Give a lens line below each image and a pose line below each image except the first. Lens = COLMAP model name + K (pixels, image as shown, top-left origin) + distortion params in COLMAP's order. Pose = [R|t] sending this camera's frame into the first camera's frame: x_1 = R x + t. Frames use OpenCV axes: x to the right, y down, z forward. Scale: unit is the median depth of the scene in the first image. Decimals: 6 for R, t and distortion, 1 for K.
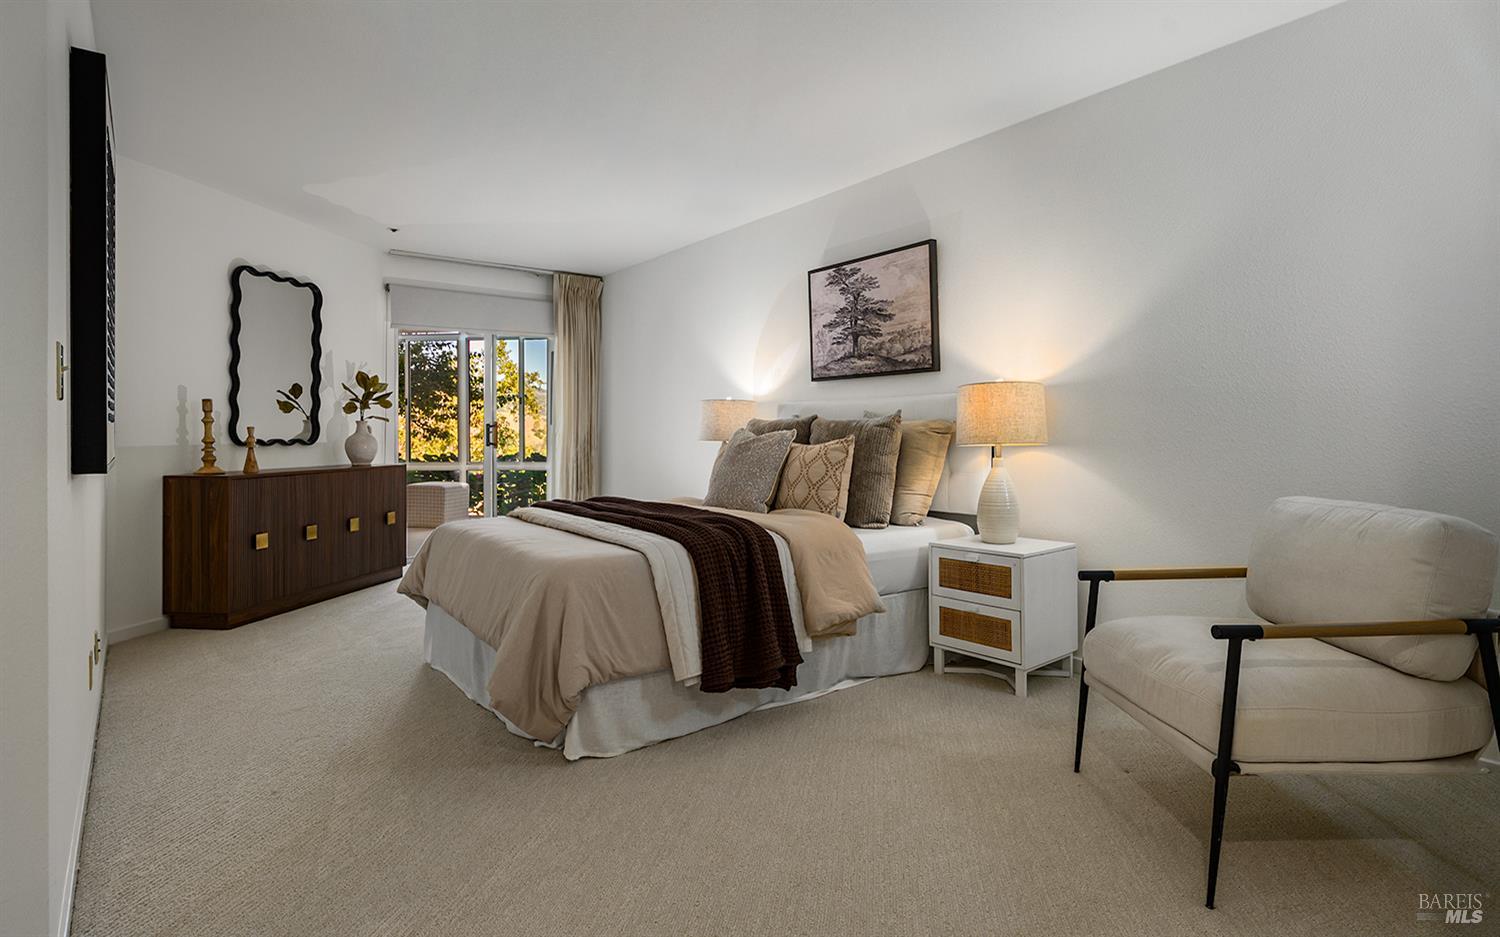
lens RADIAL K [[781.2, 0, 750.6], [0, 781.2, 443.2], [0, 0, 1]] dist [0.000411, 0.000006]
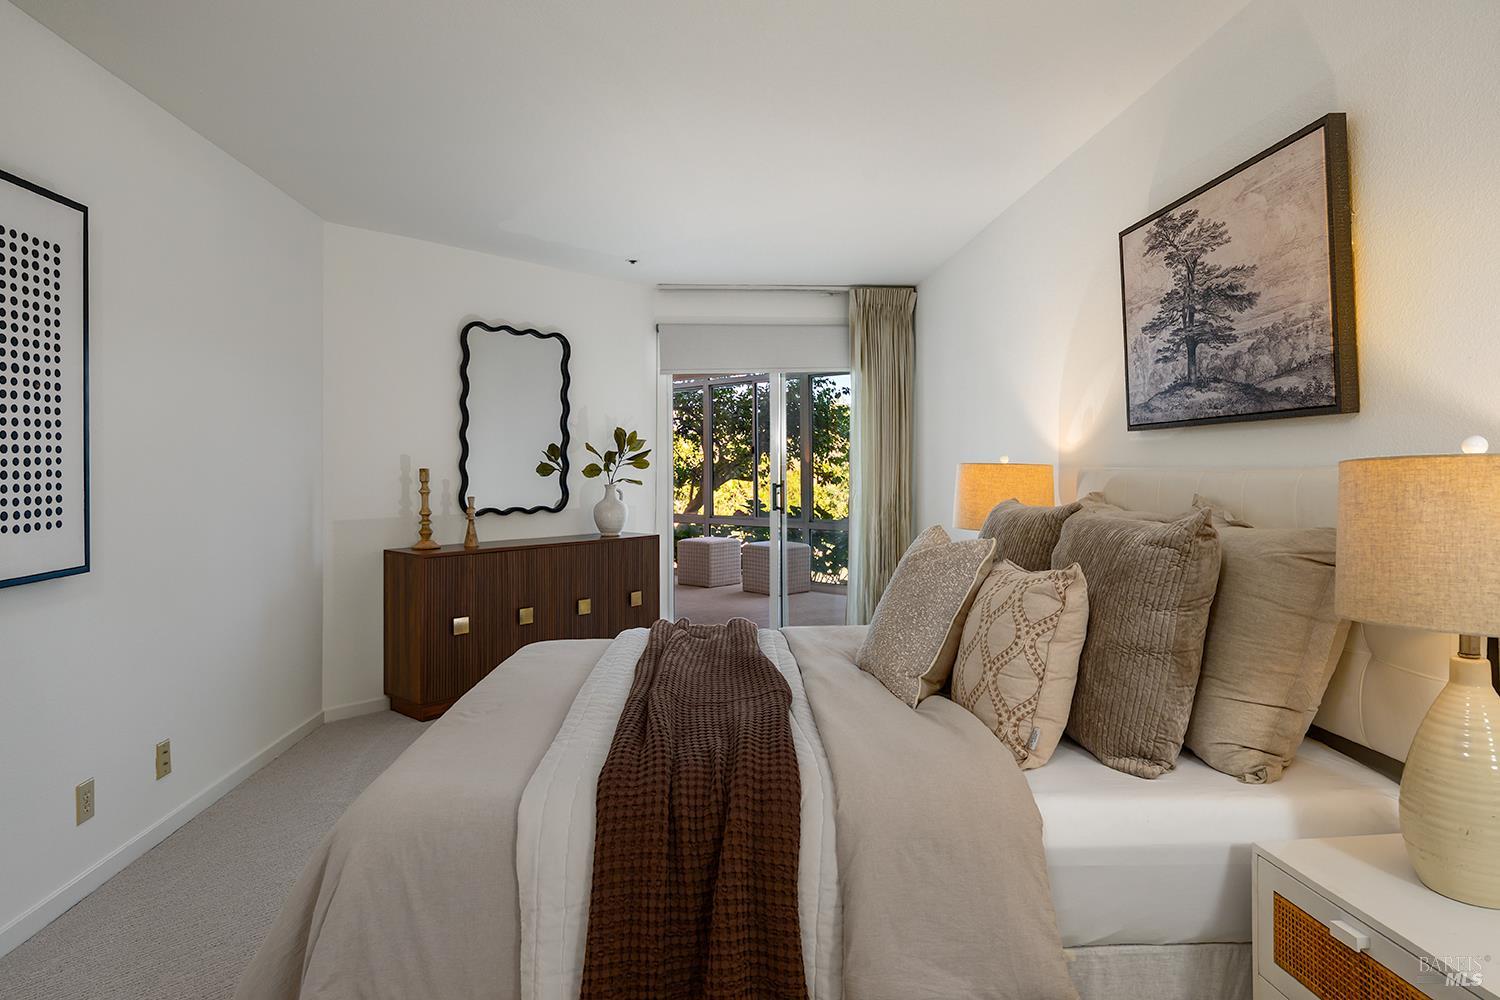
lens RADIAL K [[849.8, 0, 747.7], [0, 849.8, 469.0], [0, 0, 1]] dist [0.002714, -0.000177]
pose [[0.833631, -0.002510, -0.552315, 0.196326], [-0.001409, 0.999977, -0.006670, -0.050630], [0.552319, 0.006339, 0.833609, 0.370564]]
